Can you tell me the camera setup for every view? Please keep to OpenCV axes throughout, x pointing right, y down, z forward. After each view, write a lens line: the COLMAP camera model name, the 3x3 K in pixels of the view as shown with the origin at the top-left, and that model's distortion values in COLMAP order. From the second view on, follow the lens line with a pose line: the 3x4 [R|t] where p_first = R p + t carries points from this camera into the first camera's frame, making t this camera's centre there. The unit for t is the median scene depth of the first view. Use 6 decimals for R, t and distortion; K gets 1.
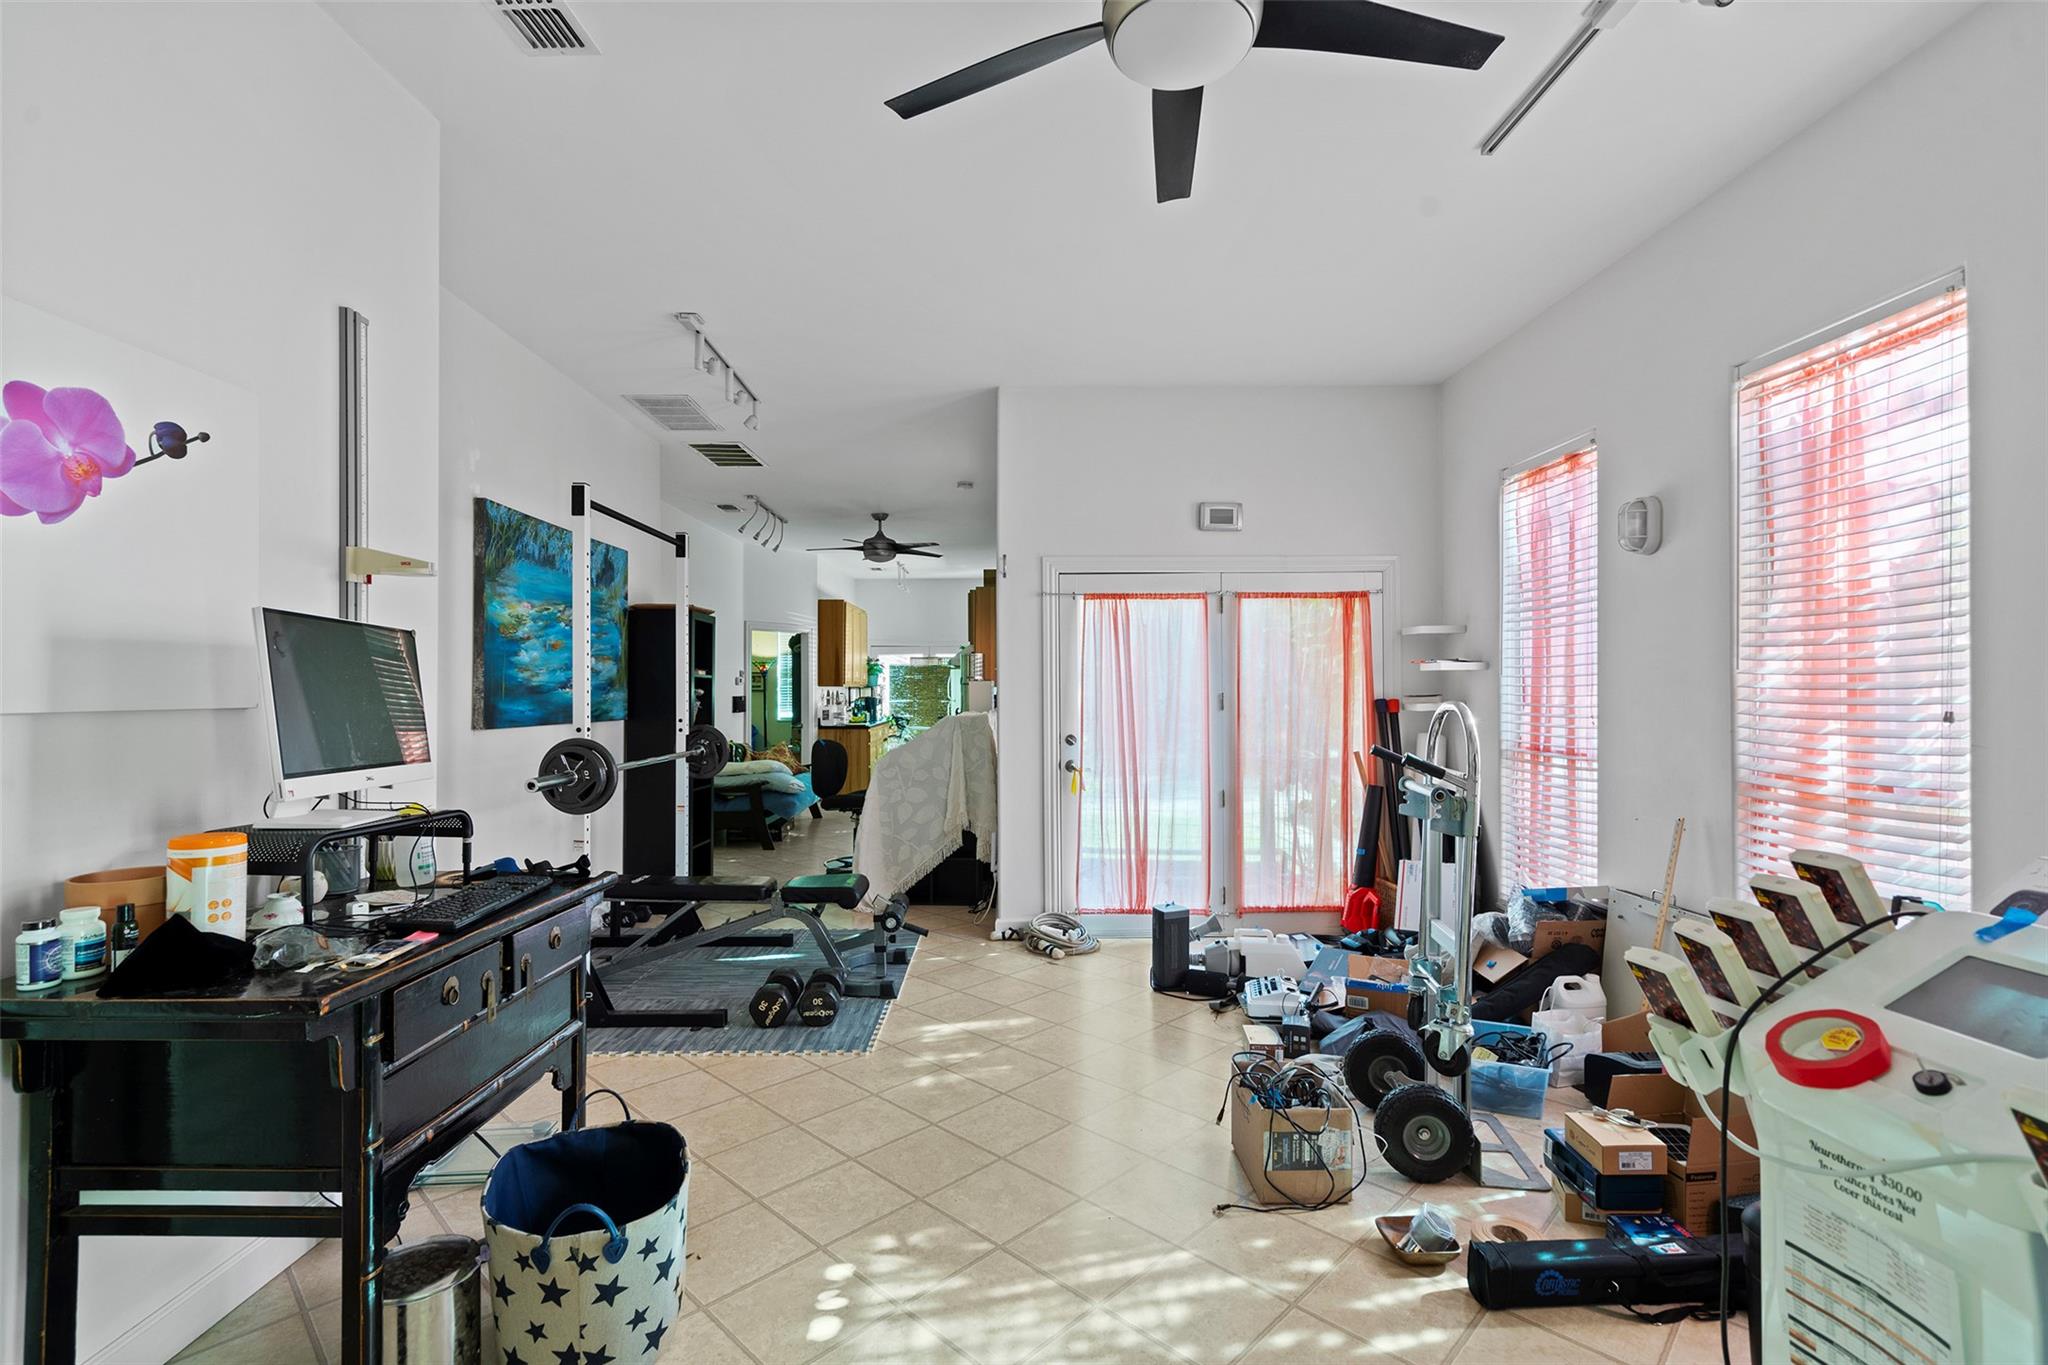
lens RADIAL K [[926.1, 0, 1027.4], [0, 926.1, 680.5], [0, 0, 1]] dist [-0.004944, 0.002248]
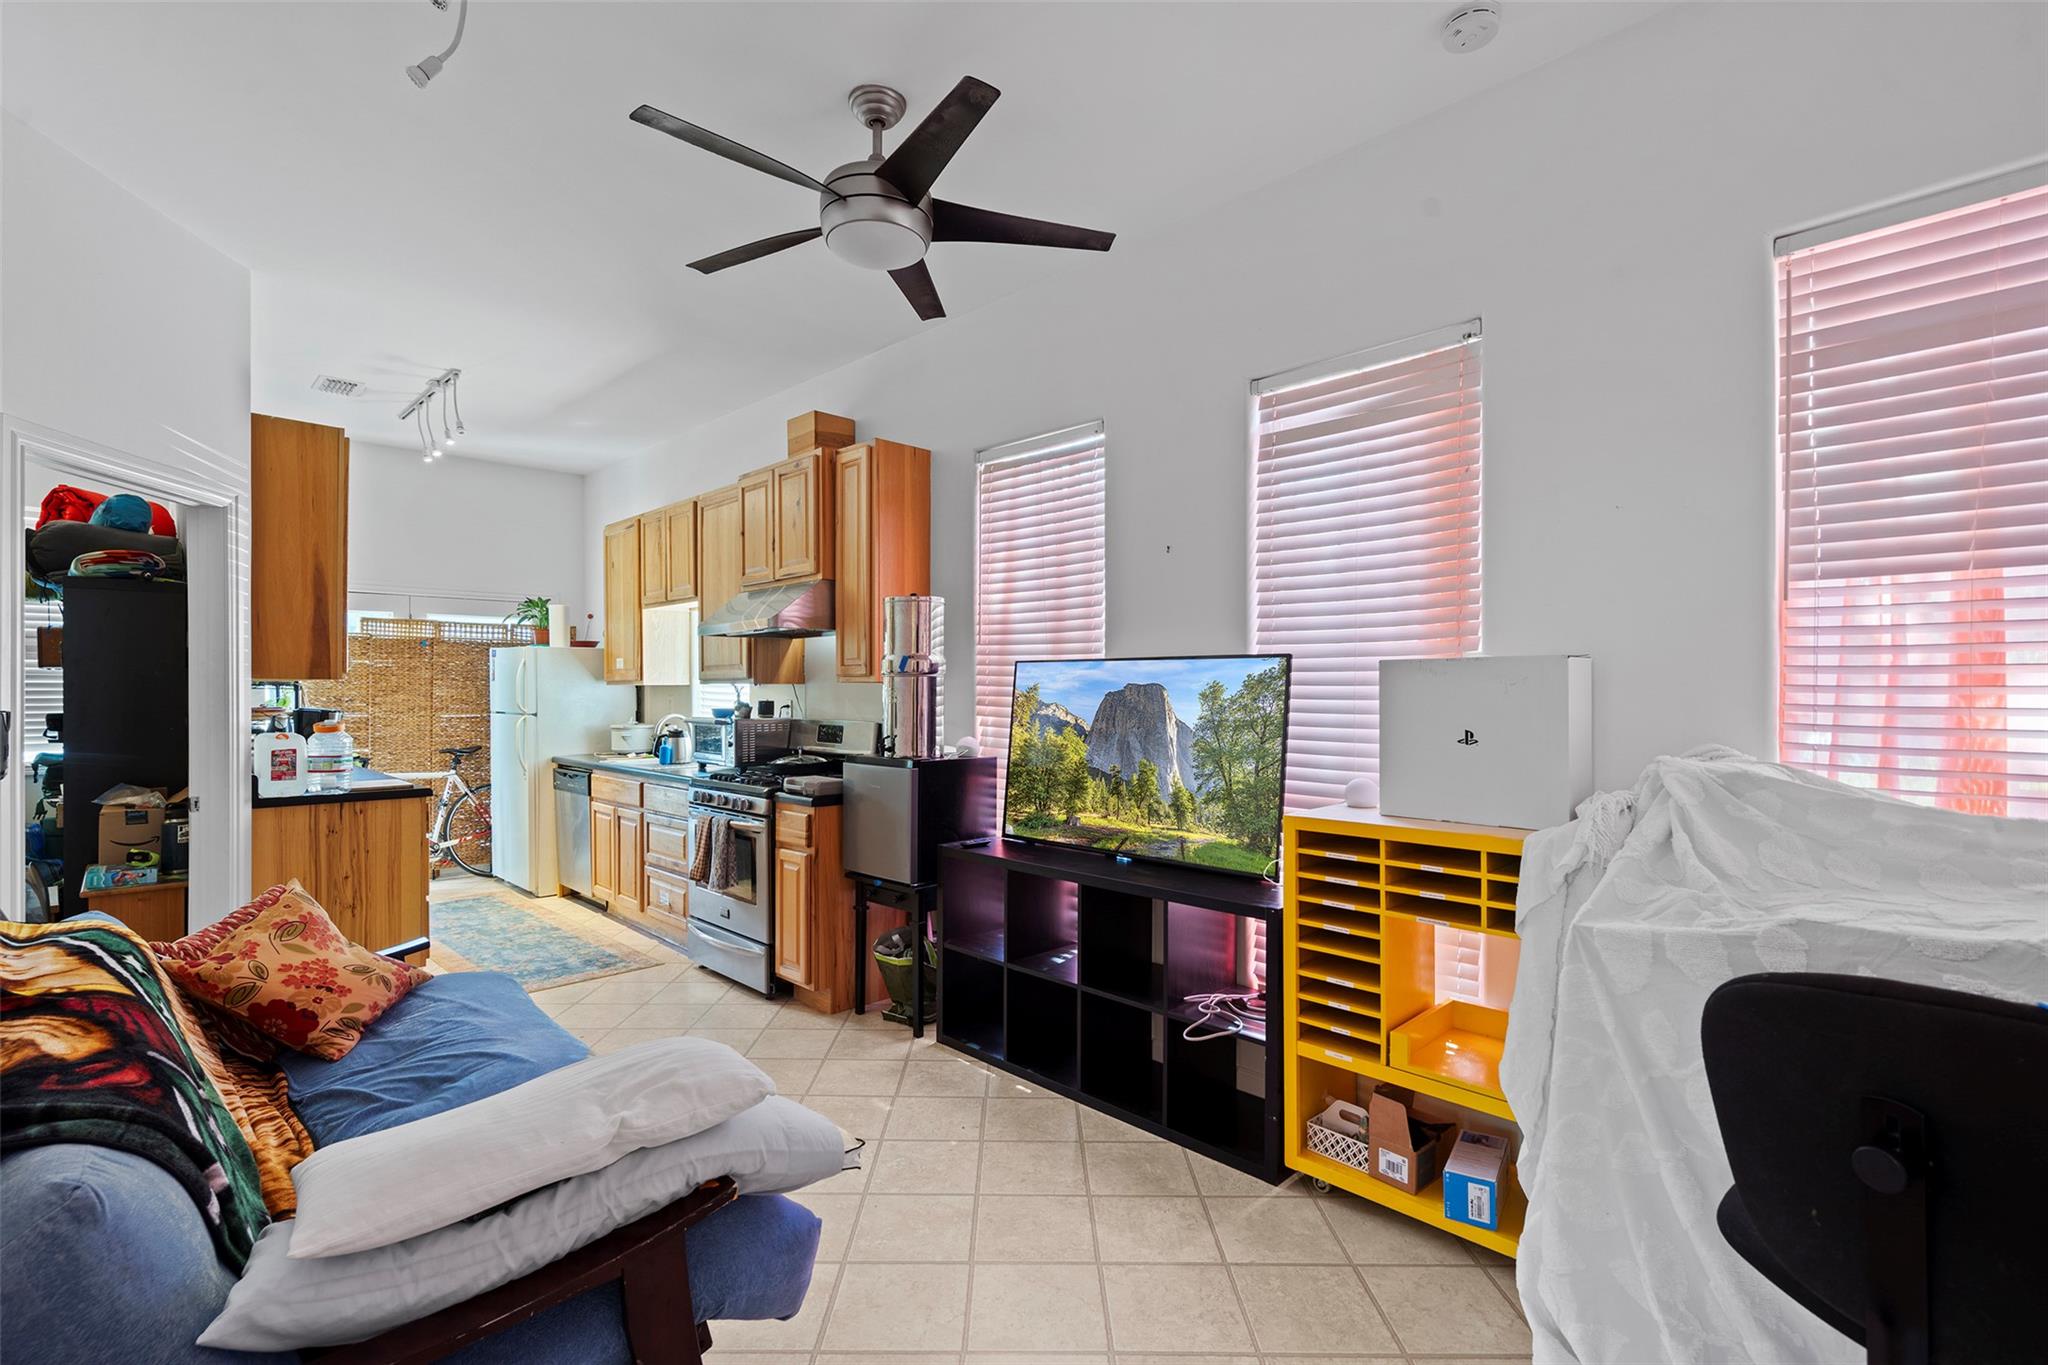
lens RADIAL K [[926.1, 0, 1023.7], [0, 926.1, 691.9], [0, 0, 1]] dist [-0.004944, 0.002248]
pose [[0.722938, -0.010408, 0.690834, -0.253000], [0.001495, 0.999908, 0.013500, 0.006536], [-0.690911, -0.008727, 0.722887, 0.567891]]
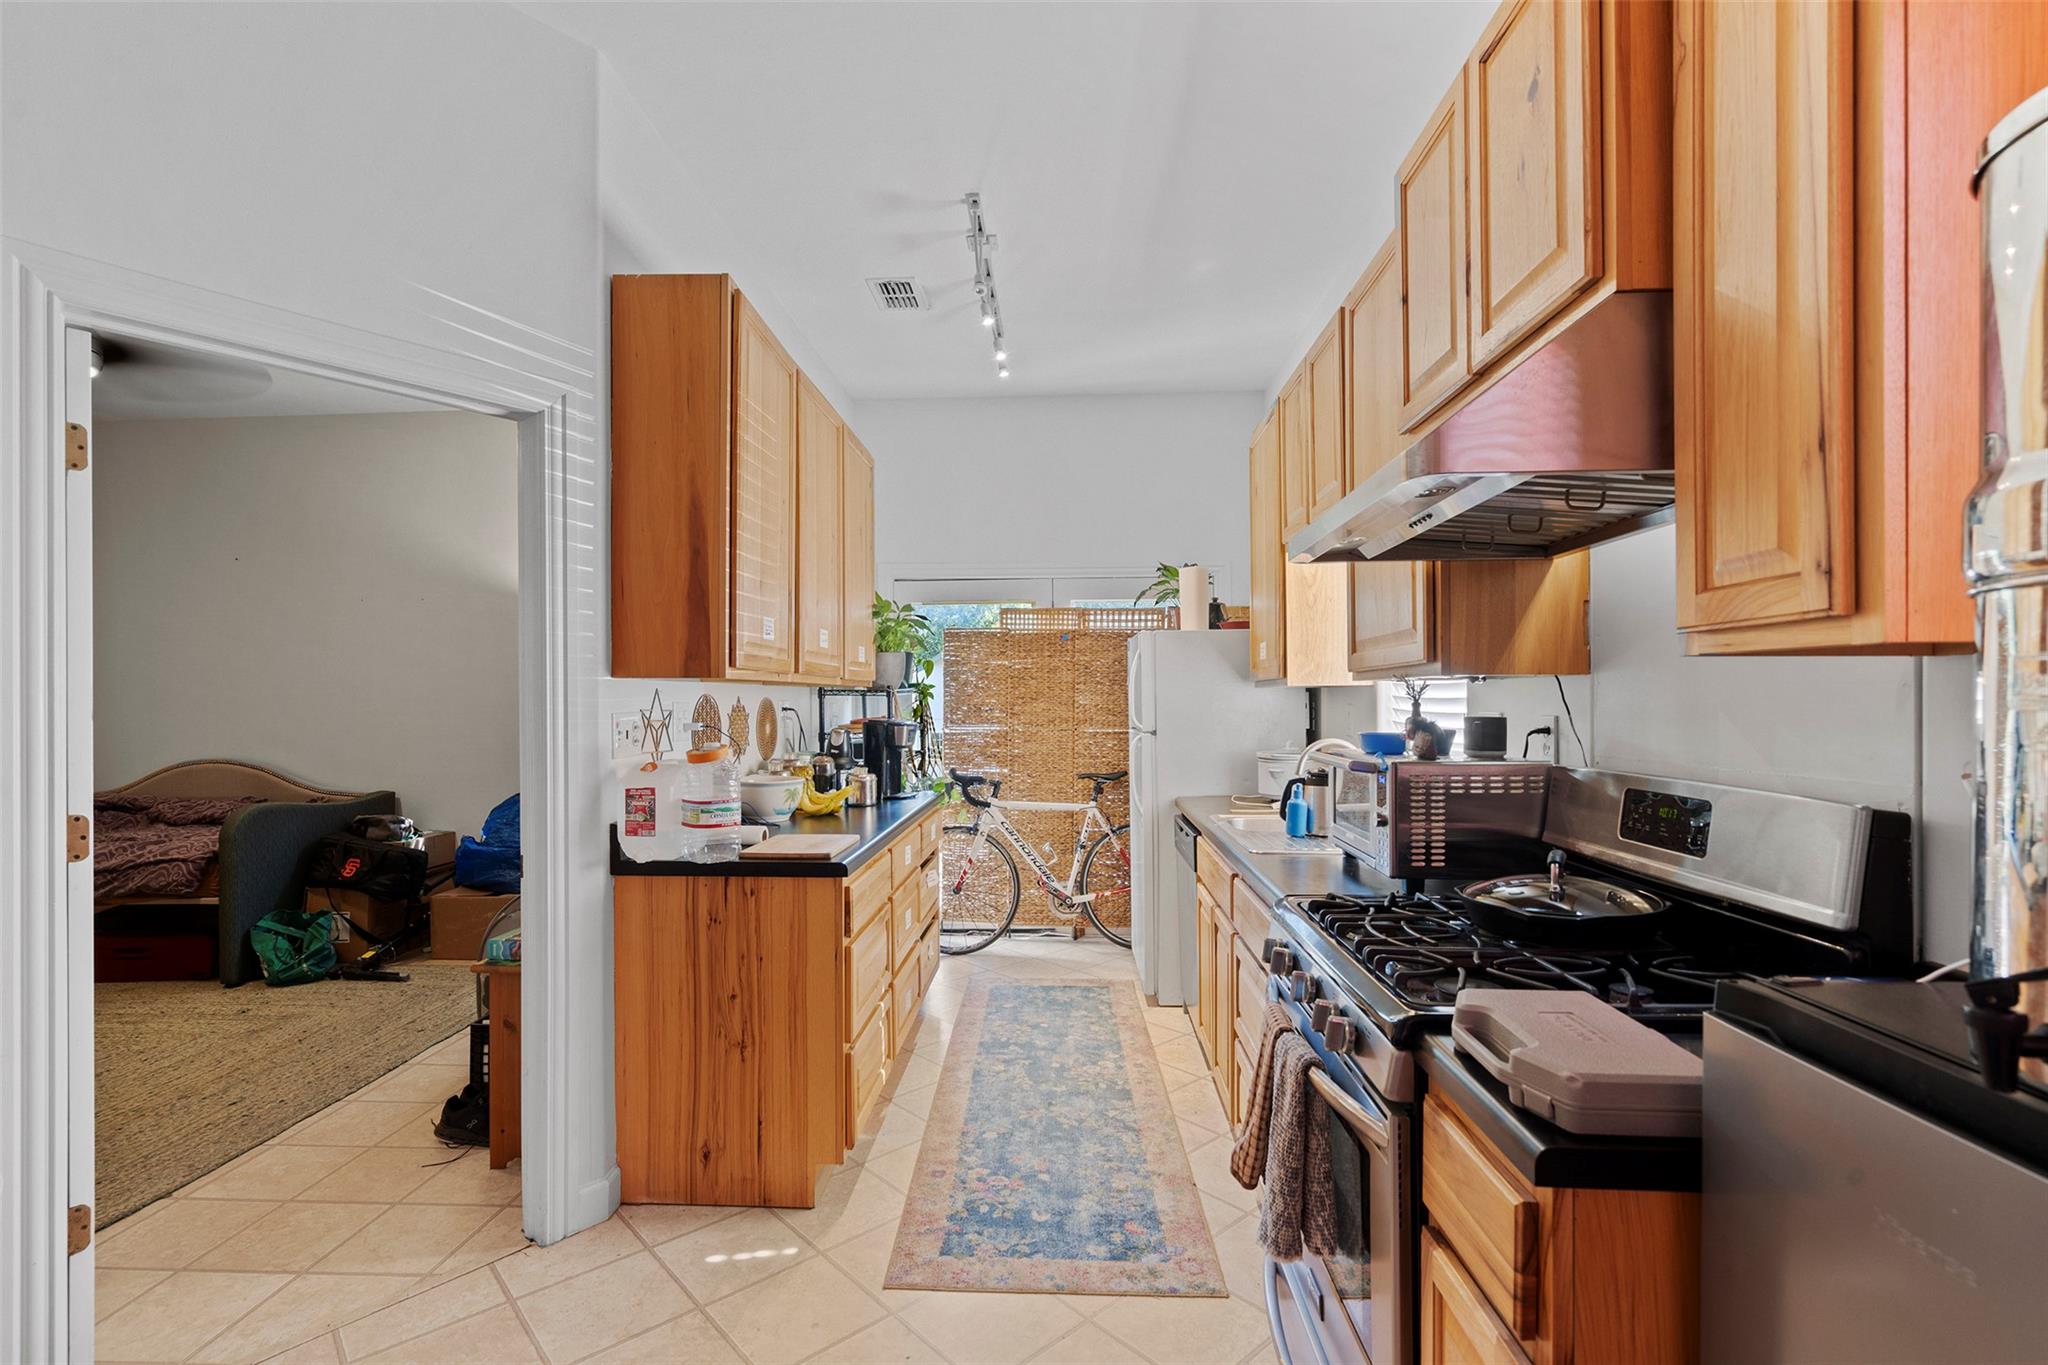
lens RADIAL K [[926.1, 0, 1025.8], [0, 926.1, 701.2], [0, 0, 1]] dist [-0.004944, 0.002248]
pose [[0.997058, -0.011336, -0.075806, -0.111114], [0.011965, 0.999898, 0.007851, 0.010863], [0.075709, -0.008734, 0.997092, 0.786671]]
